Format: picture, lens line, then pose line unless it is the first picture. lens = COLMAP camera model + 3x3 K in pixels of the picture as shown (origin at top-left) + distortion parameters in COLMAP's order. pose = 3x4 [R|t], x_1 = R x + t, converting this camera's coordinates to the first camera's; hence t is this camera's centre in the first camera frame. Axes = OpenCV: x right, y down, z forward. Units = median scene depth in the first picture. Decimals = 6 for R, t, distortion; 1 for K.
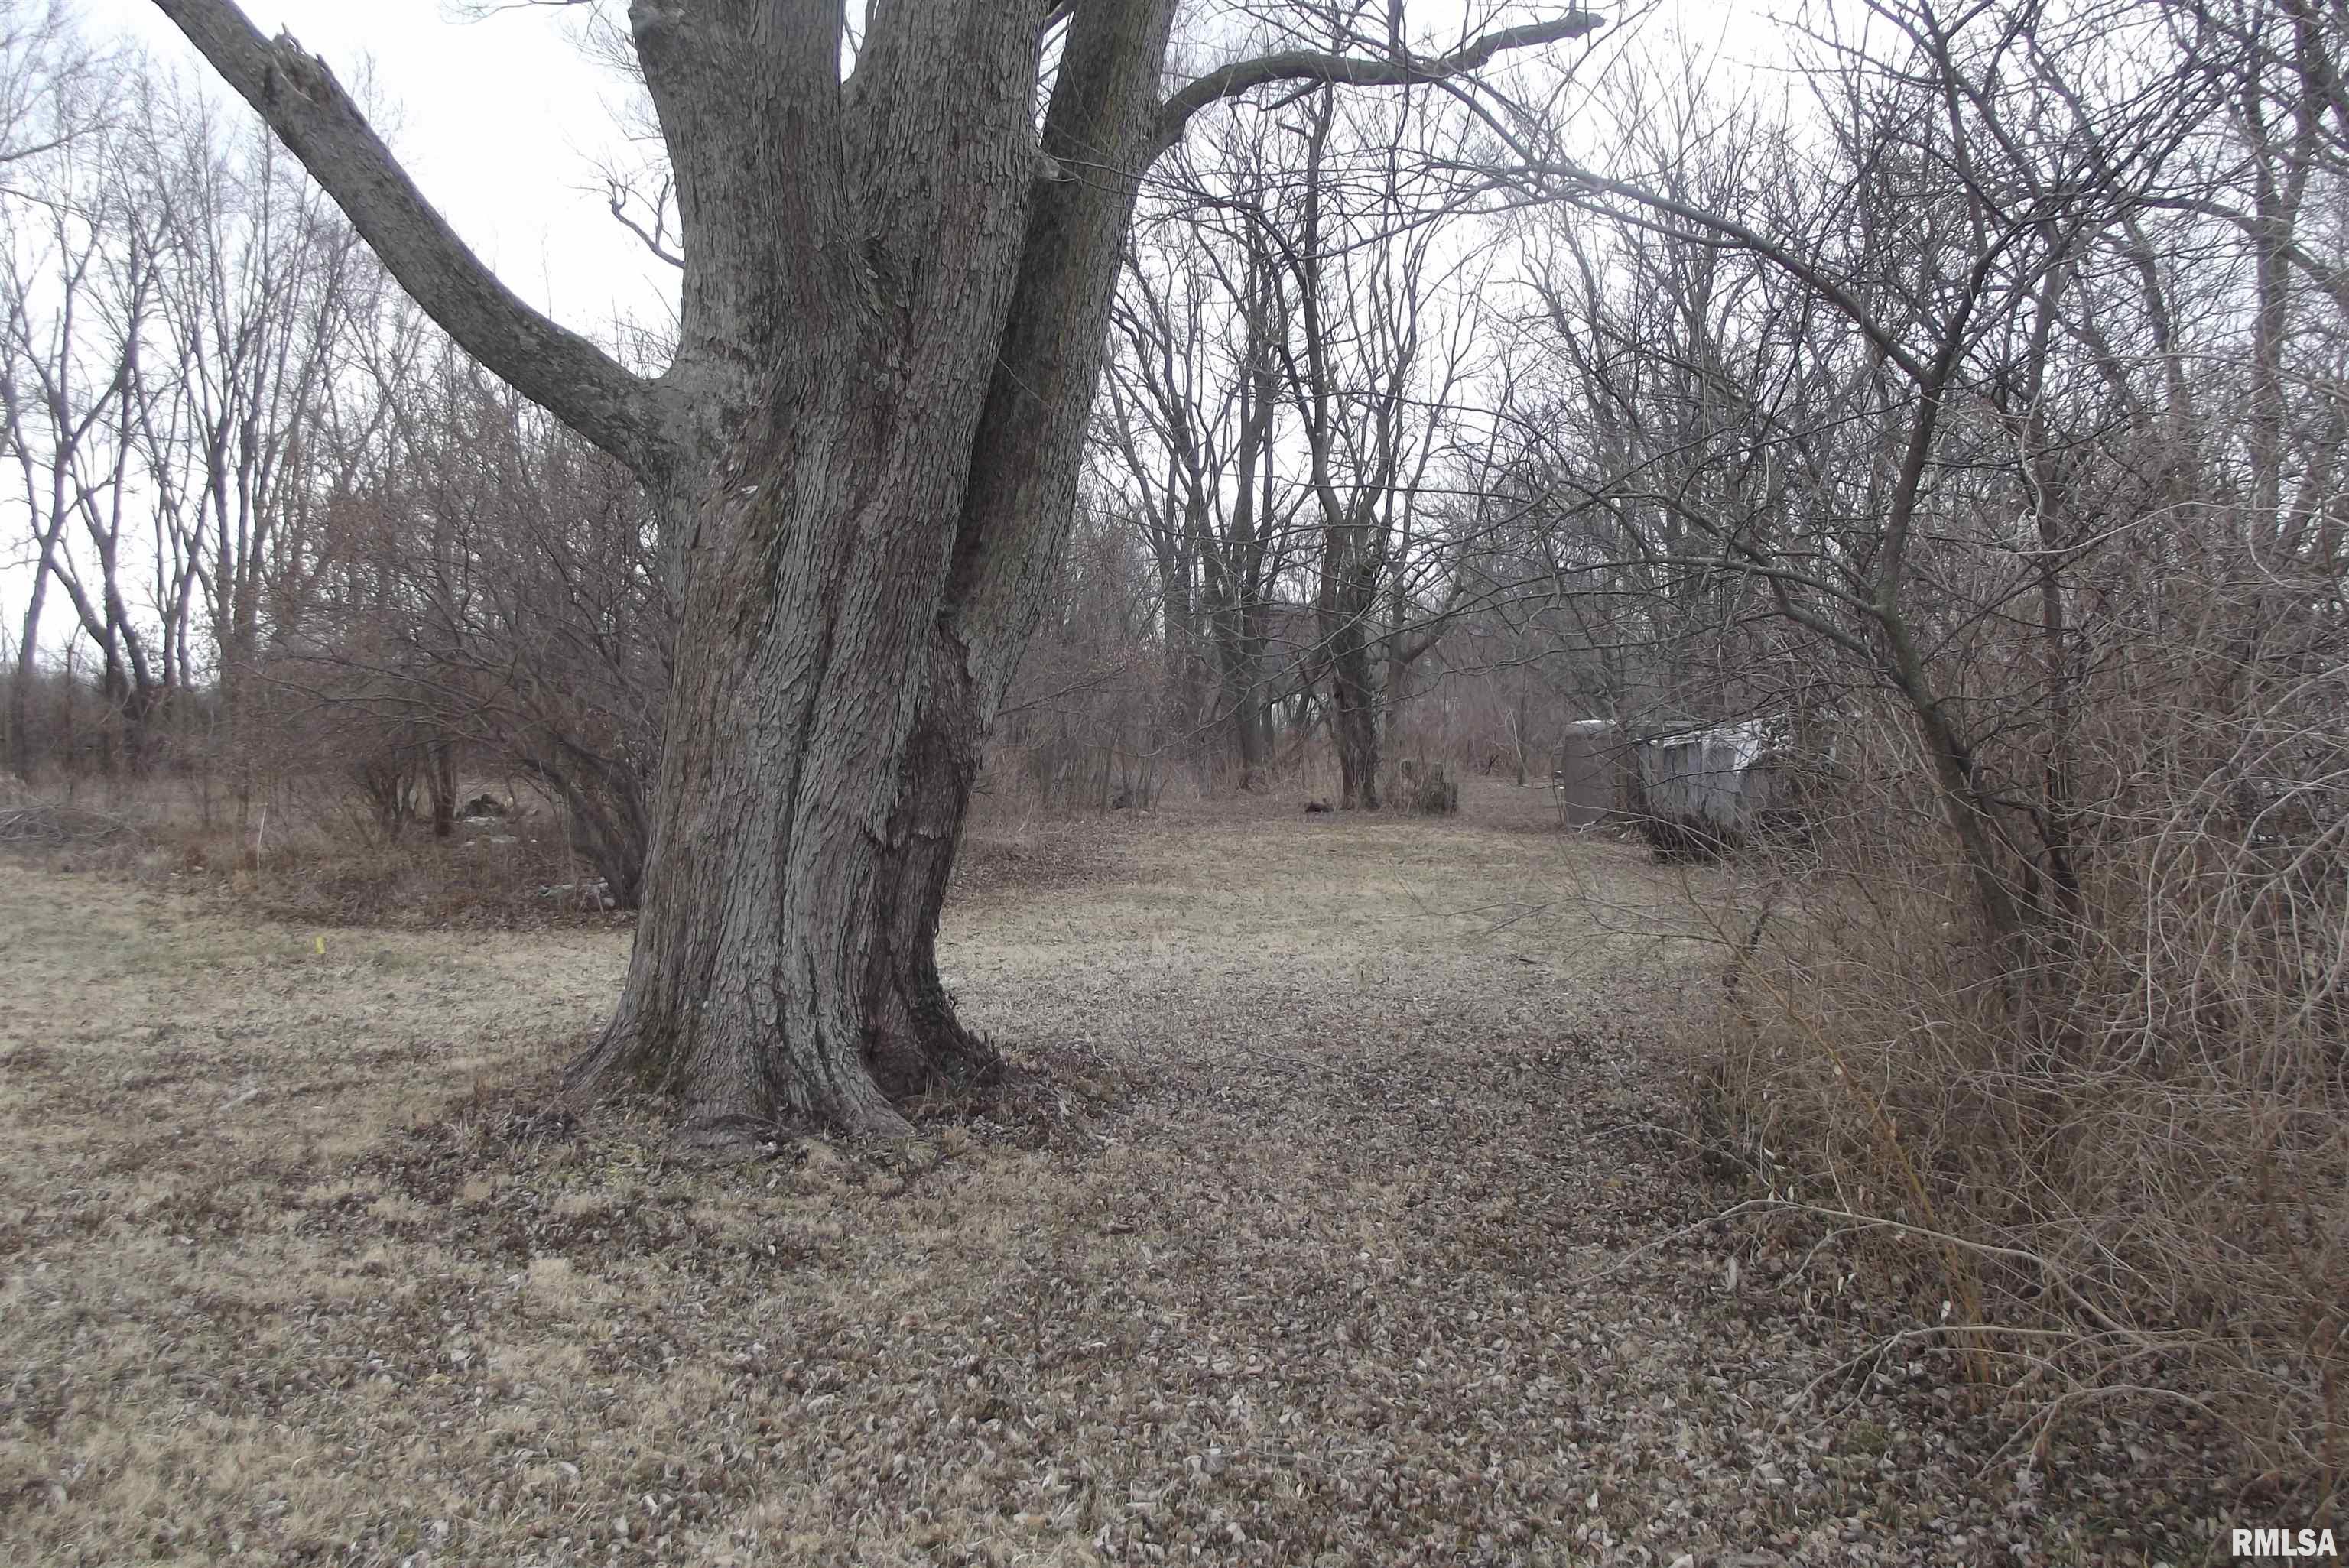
lens RADIAL K [[1770.1, 0, 1174.5], [0, 1770.1, 784.0], [0, 0, 1]] dist [-0.083472, 0.031368]
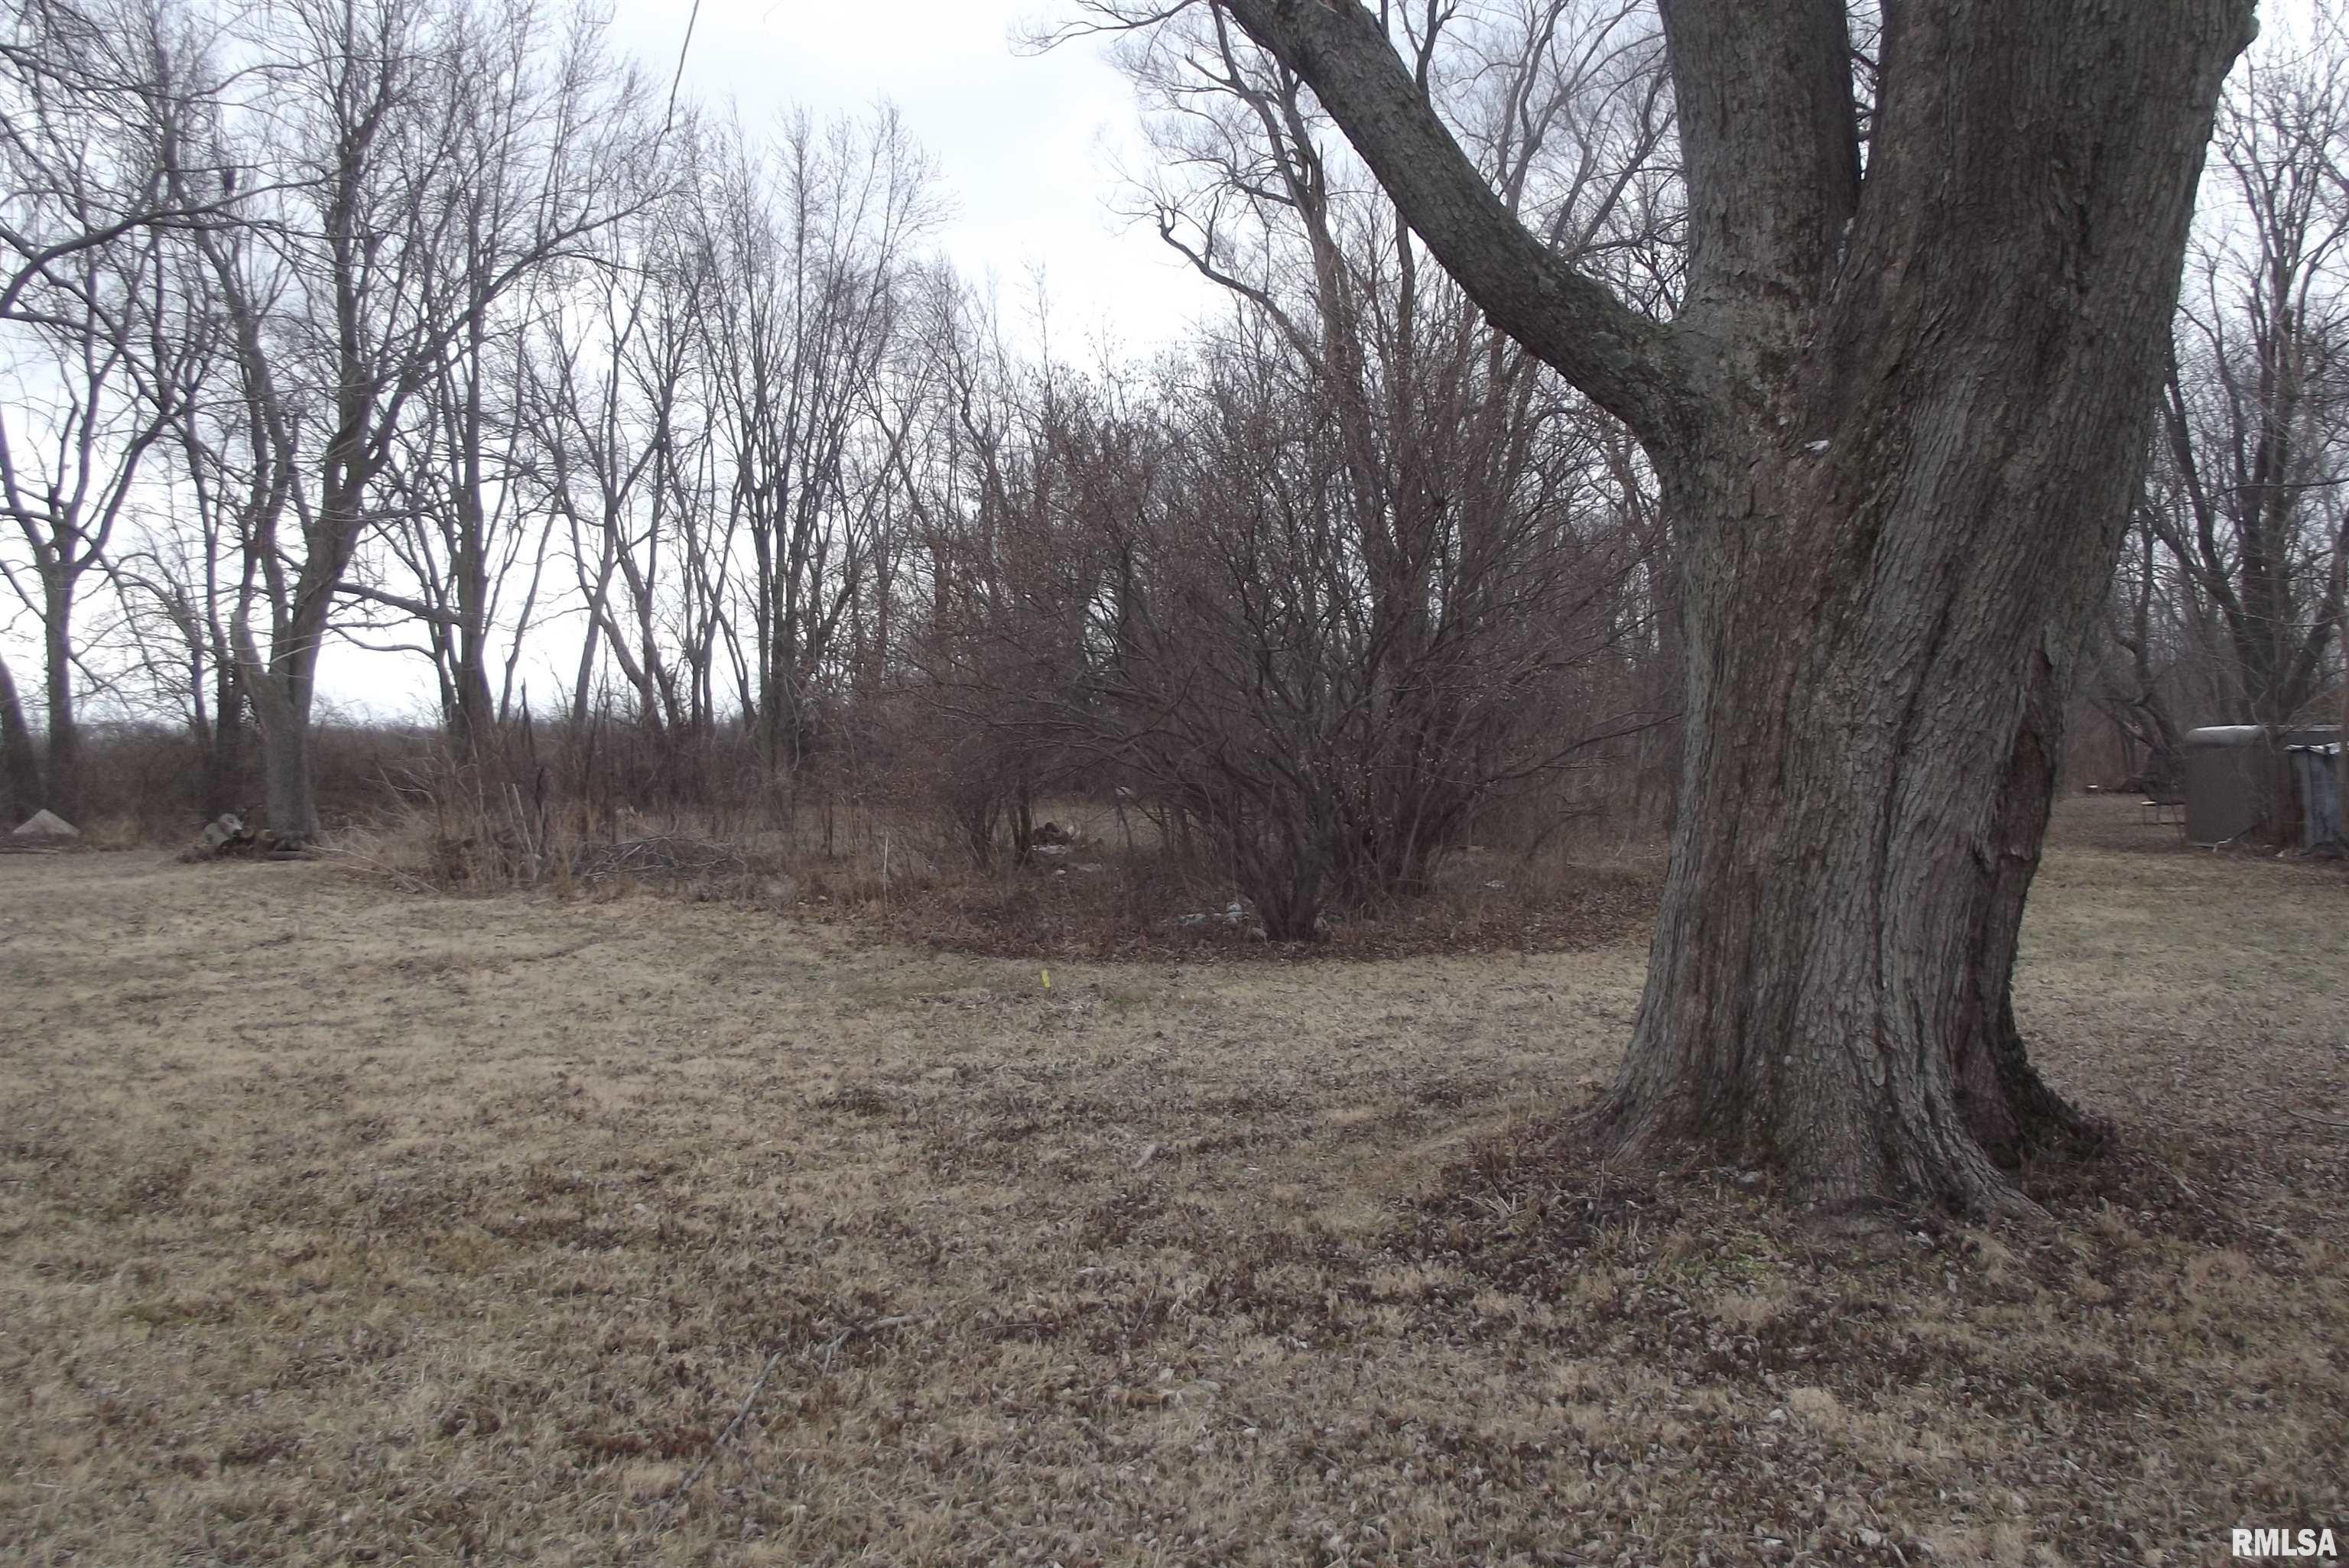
lens RADIAL K [[1770.1, 0, 1174.5], [0, 1770.1, 784.0], [0, 0, 1]] dist [-0.083472, 0.031368]
pose [[0.972913, -0.014997, -0.230685, -0.355011], [0.011466, 0.999796, -0.016640, 0.004711], [0.230887, 0.013544, 0.972886, 0.122023]]
